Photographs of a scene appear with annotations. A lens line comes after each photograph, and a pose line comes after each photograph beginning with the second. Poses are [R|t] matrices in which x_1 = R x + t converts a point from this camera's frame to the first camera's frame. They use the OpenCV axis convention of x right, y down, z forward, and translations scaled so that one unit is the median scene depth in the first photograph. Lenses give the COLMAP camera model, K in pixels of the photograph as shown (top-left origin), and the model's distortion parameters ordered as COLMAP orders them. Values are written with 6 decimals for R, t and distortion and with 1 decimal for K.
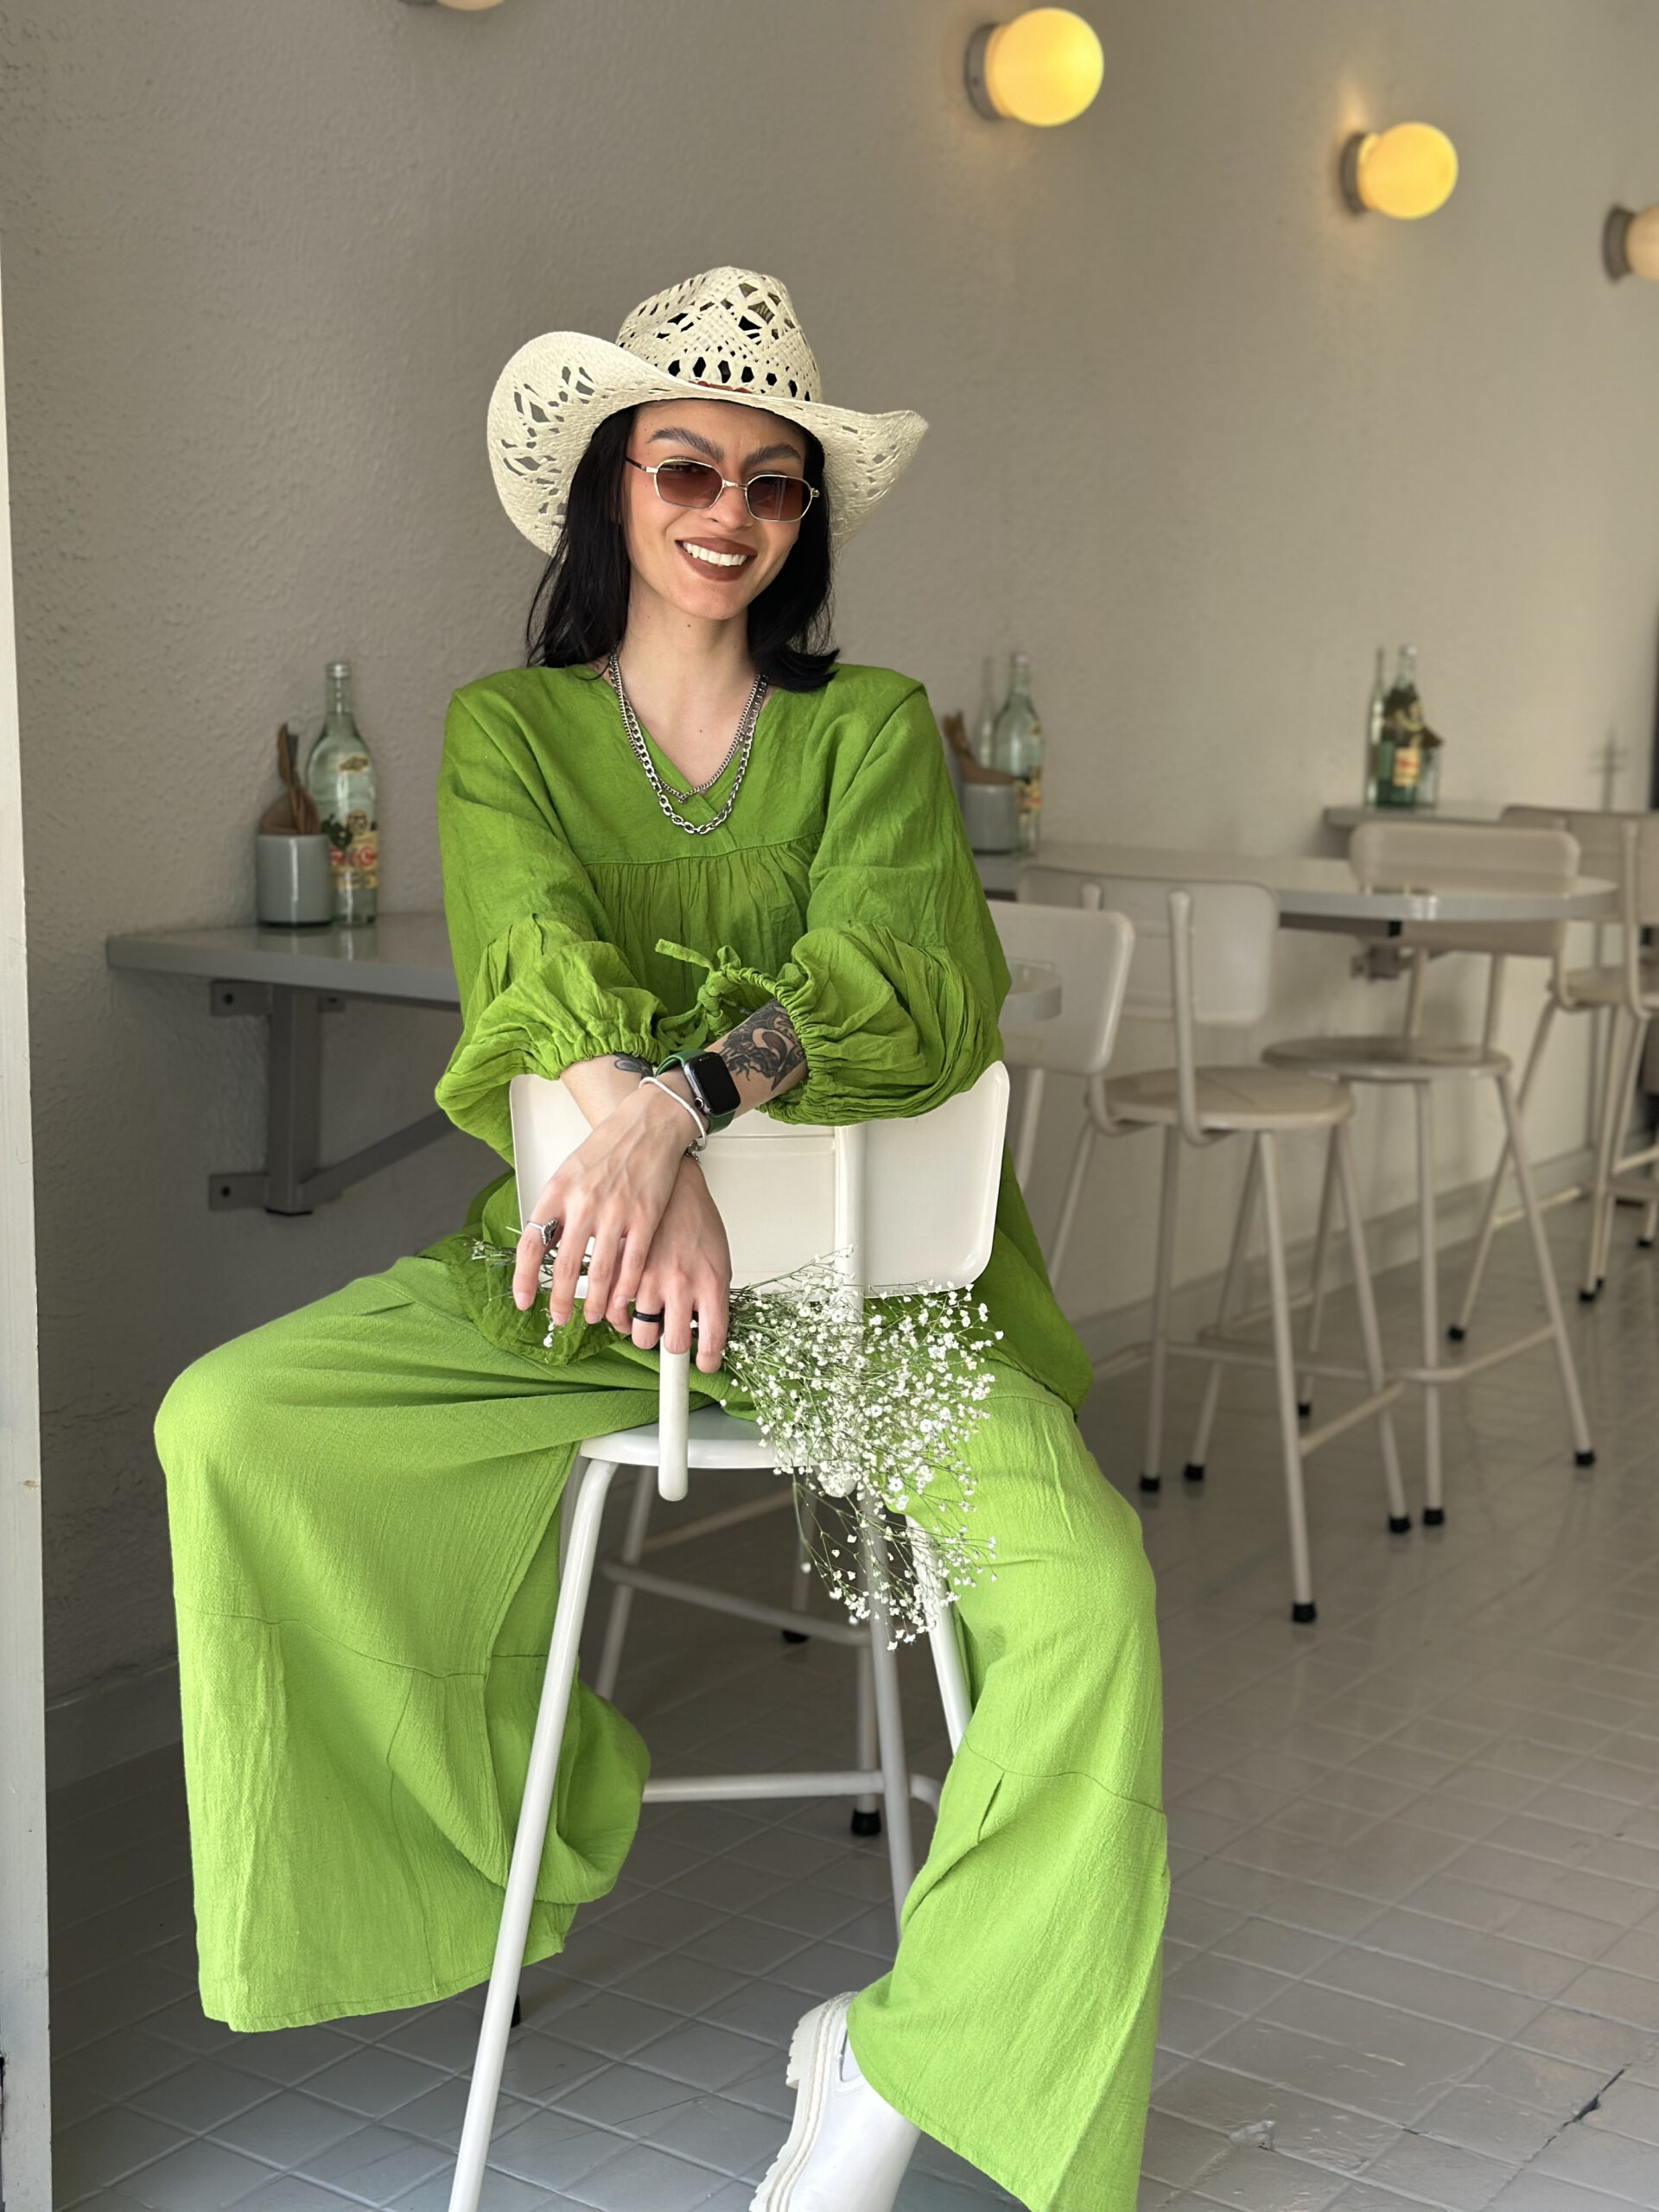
lens RADIAL K [[2753.1, 0, 829.5], [0, 2753.1, 1106.0], [0, 0, 1]] dist [0.199105, -0.309671]
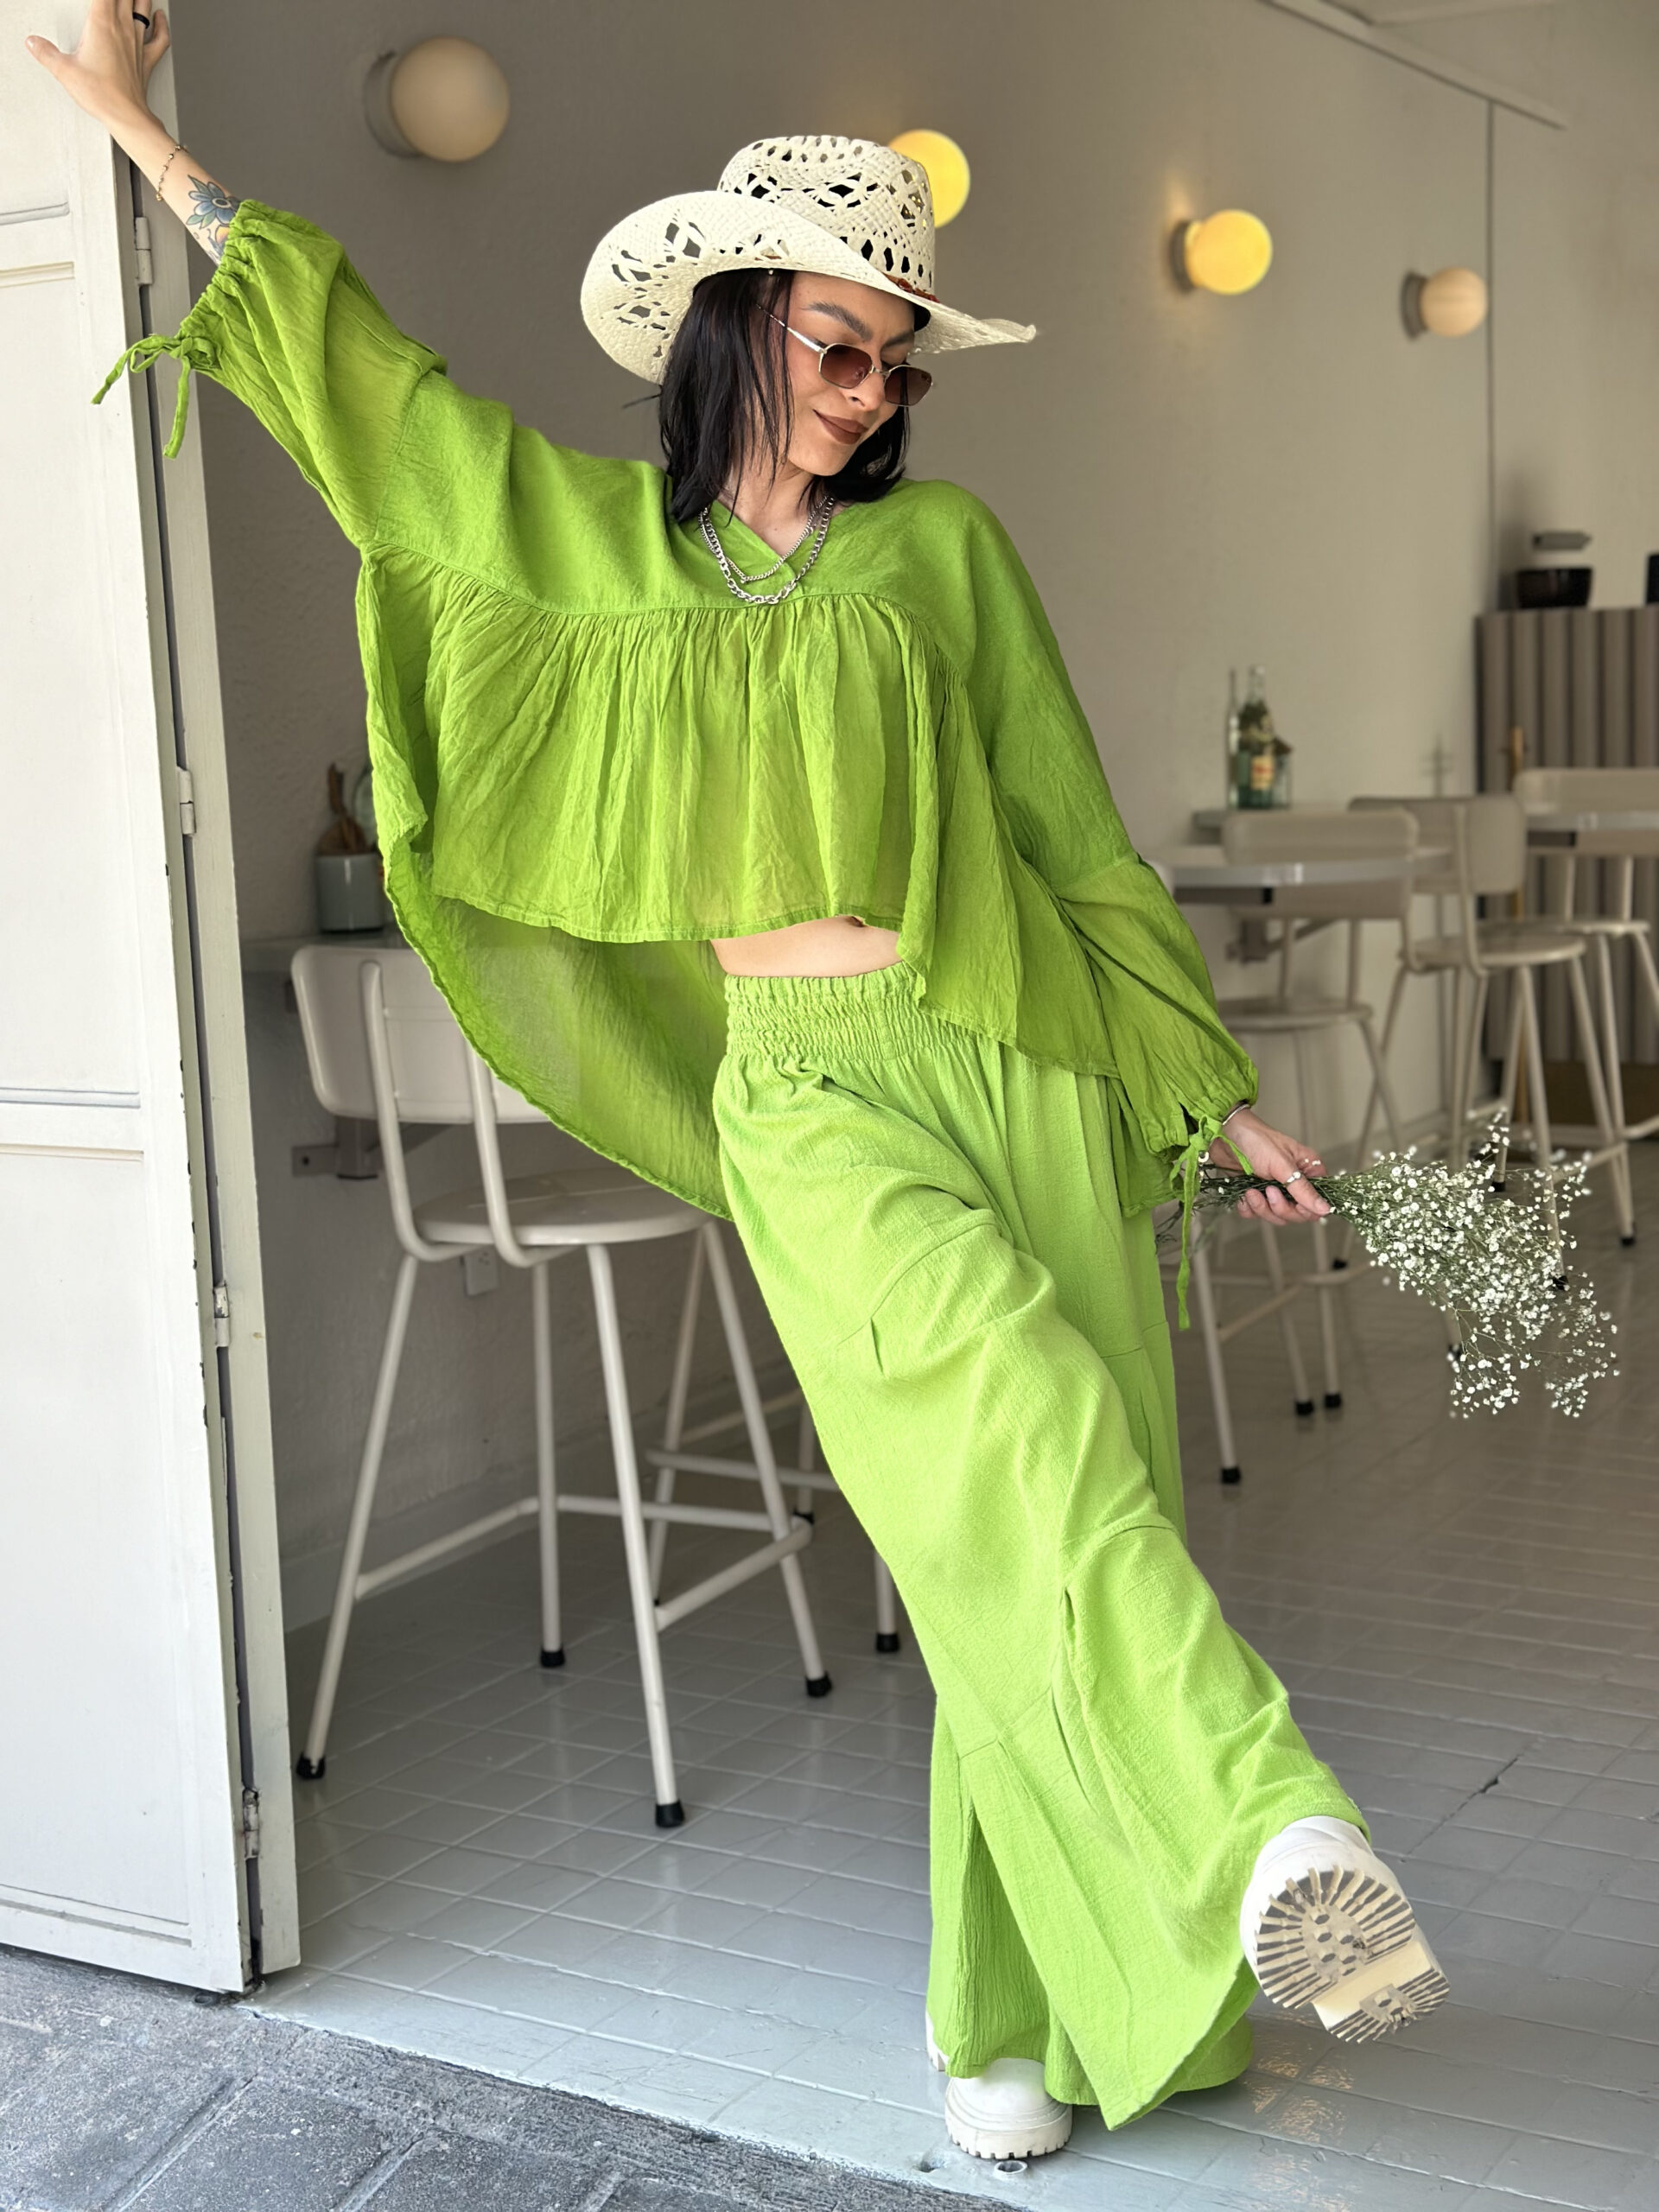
lens RADIAL K [[2753.1, 0, 829.5], [0, 2753.1, 1106.0], [0, 0, 1]] dist [0.199105, -0.309671]
pose [[0.996922, -0.060465, 0.049915, -0.034672], [0.061803, 0.997757, -0.025720, 0.033567], [-0.048248, 0.028726, 0.998422, -0.120625]]
